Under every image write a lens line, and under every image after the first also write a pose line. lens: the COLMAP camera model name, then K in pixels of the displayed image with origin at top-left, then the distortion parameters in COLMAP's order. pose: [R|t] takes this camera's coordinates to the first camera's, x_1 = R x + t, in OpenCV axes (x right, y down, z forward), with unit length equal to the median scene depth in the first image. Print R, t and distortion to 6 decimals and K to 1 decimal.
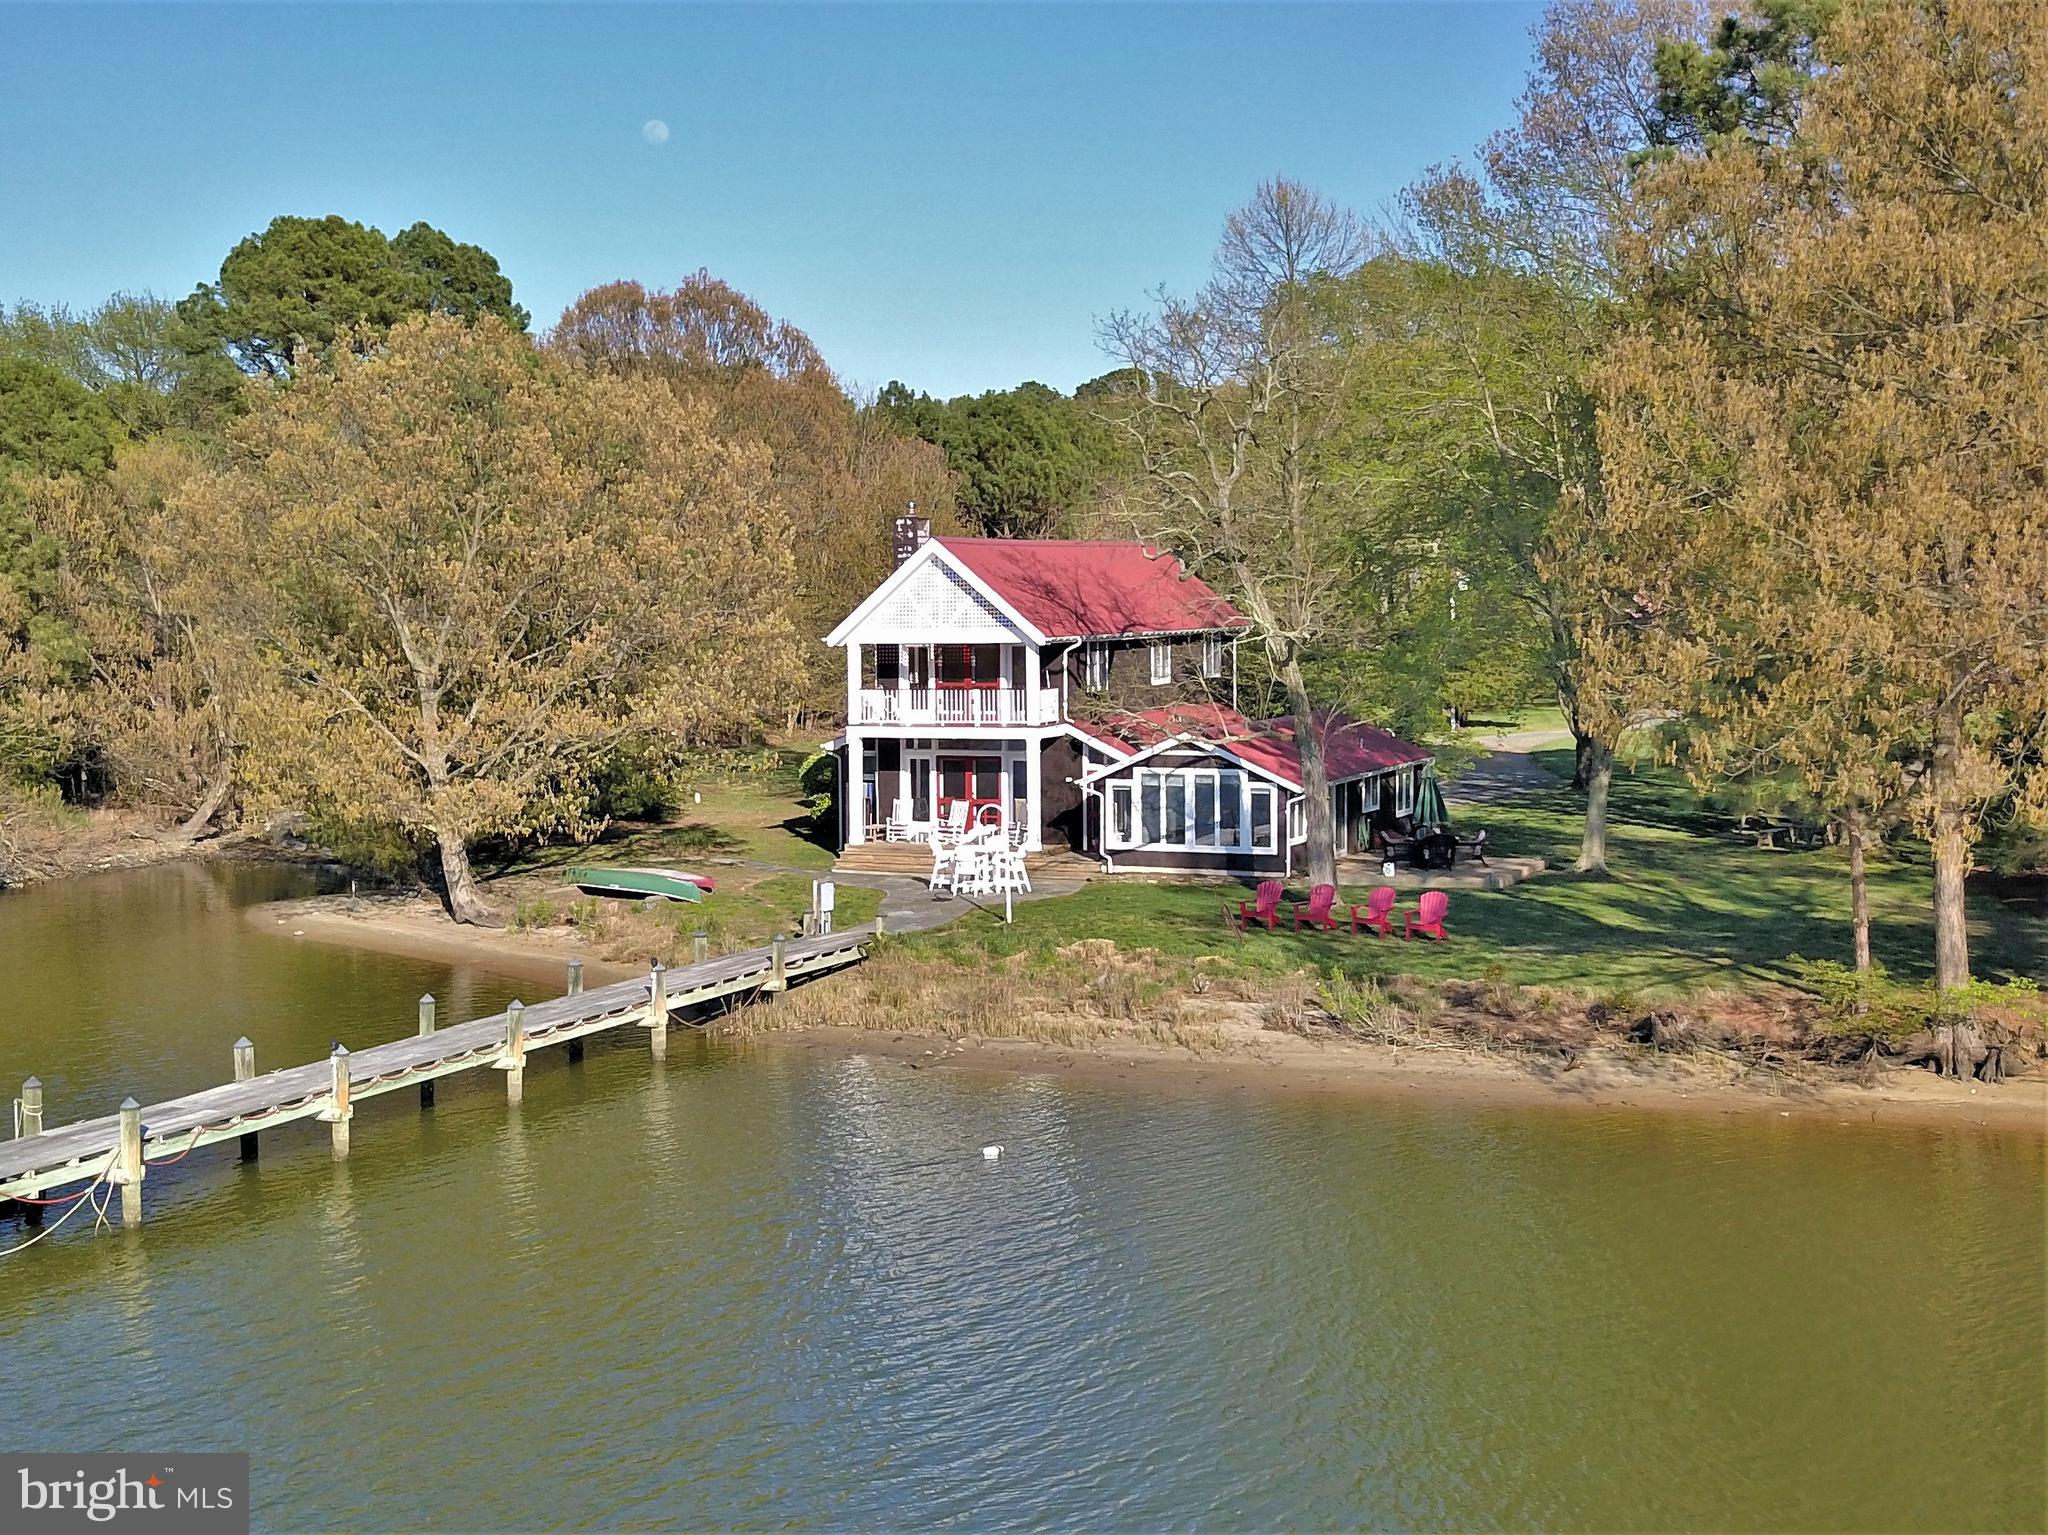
lens RADIAL K [[2522.8, 0, 1024.0], [0, 2522.8, 767.5], [0, 0, 1]] dist [0.140939, 0.014739]
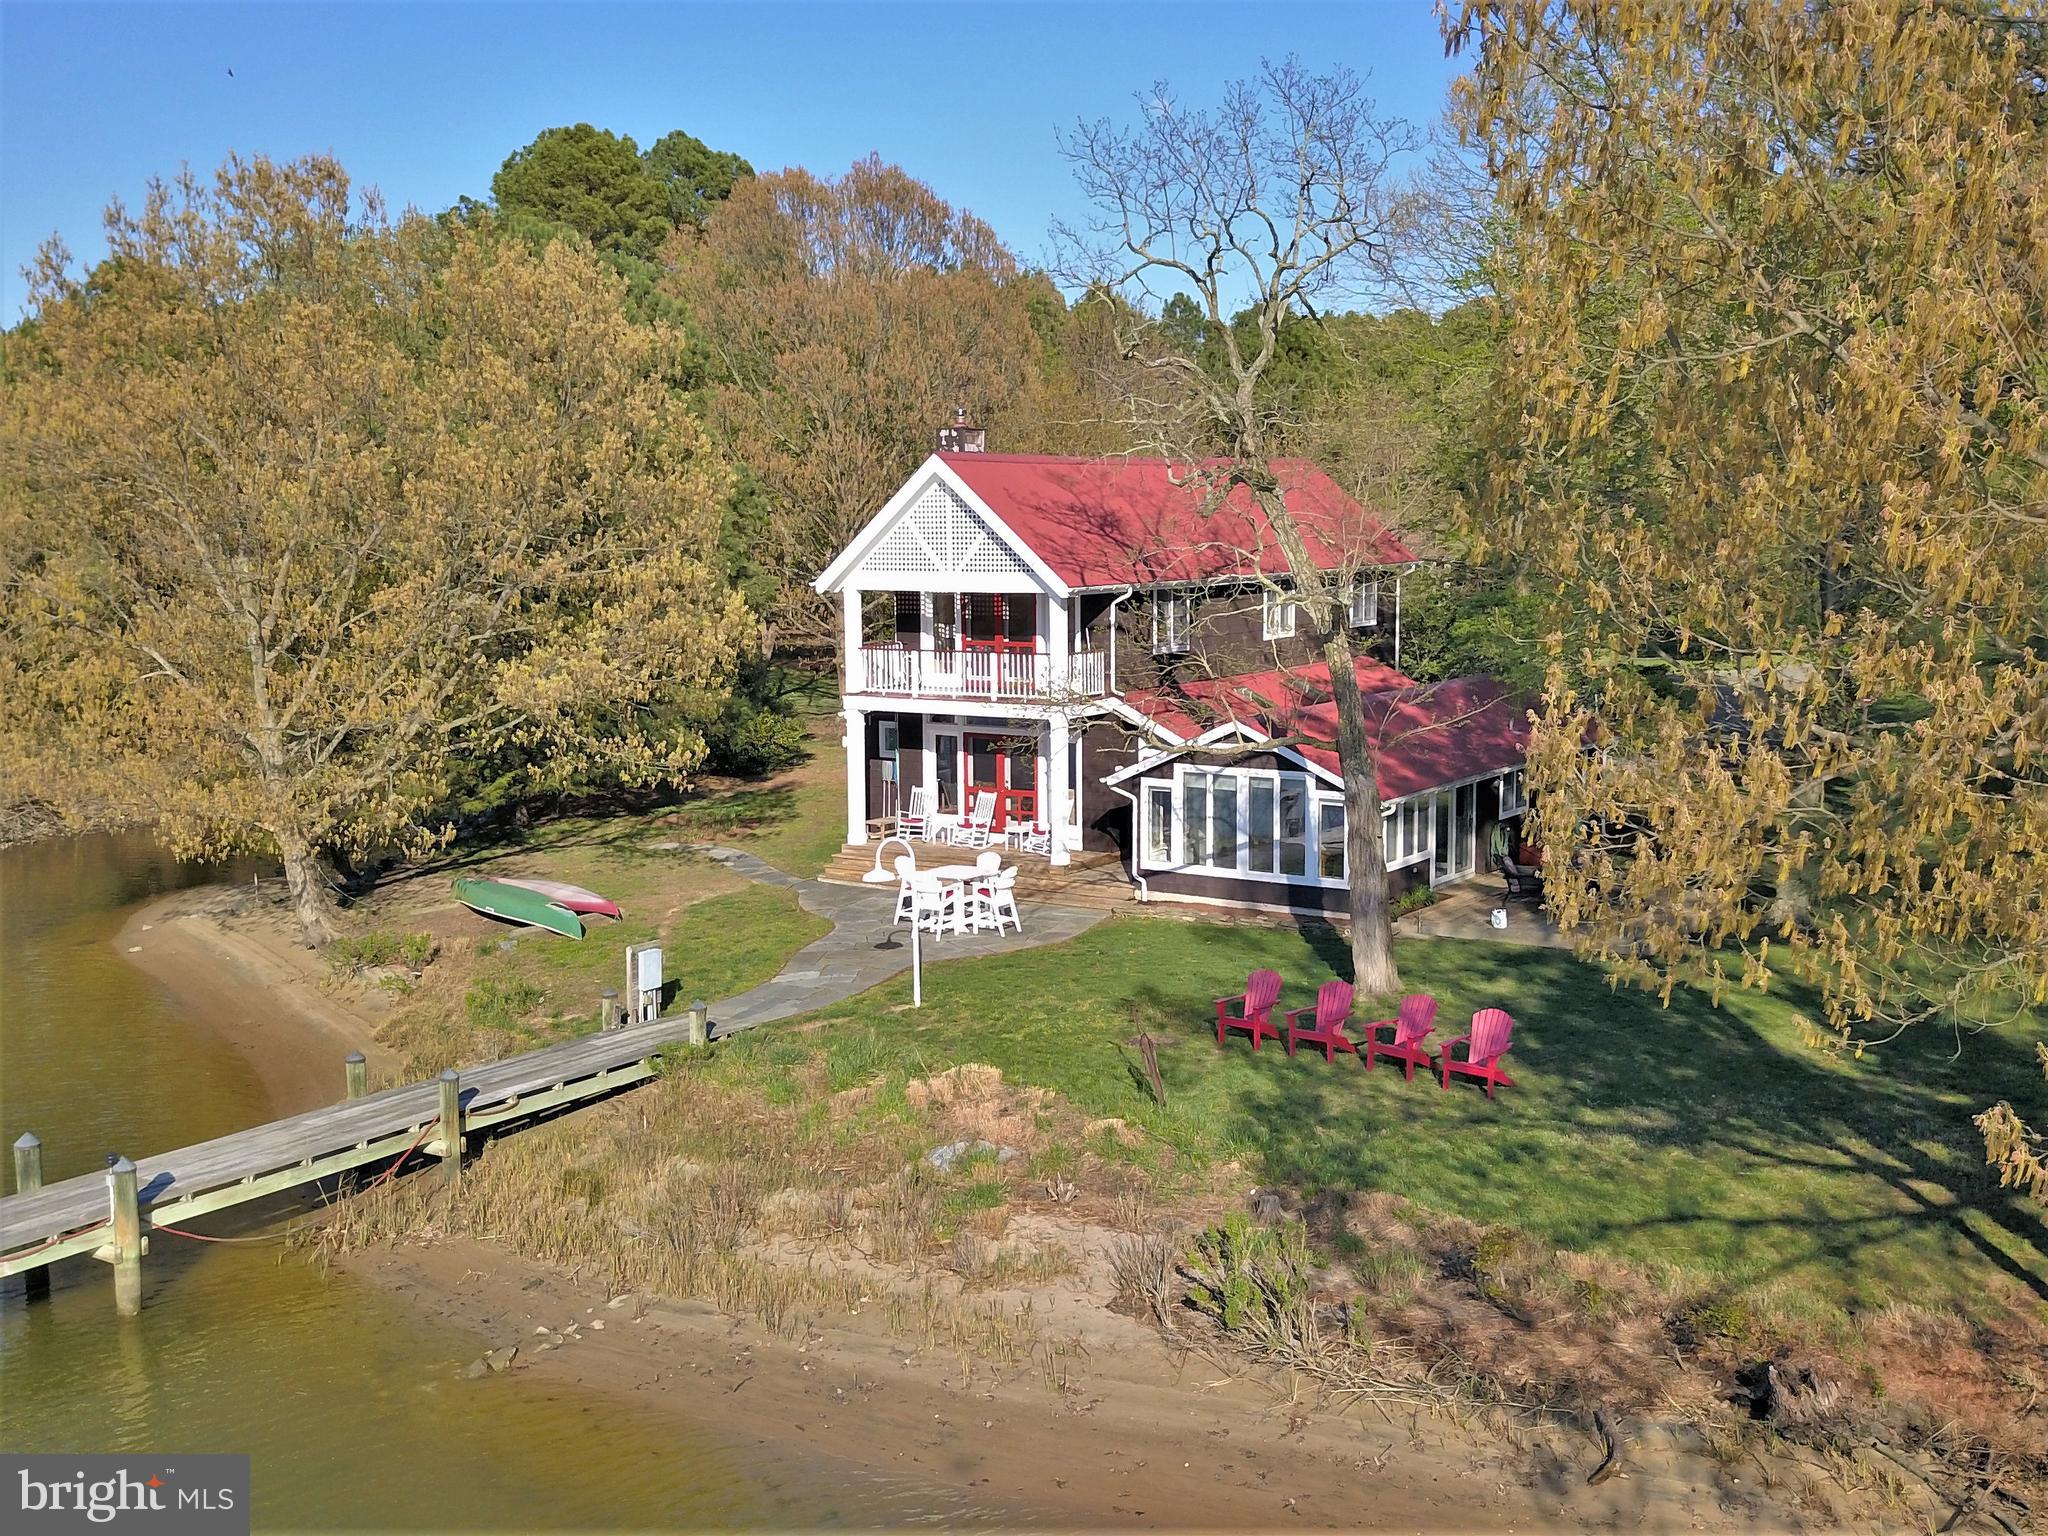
lens RADIAL K [[2074.9, 0, 1177.1], [0, 2074.9, 776.4], [0, 0, 1]] dist [0.107367, -0.006723]
pose [[0.991481, 0.017522, -0.129070, 0.120462], [-0.009116, 0.997815, 0.065437, -0.035413], [0.129934, -0.063702, 0.989474, 0.377001]]
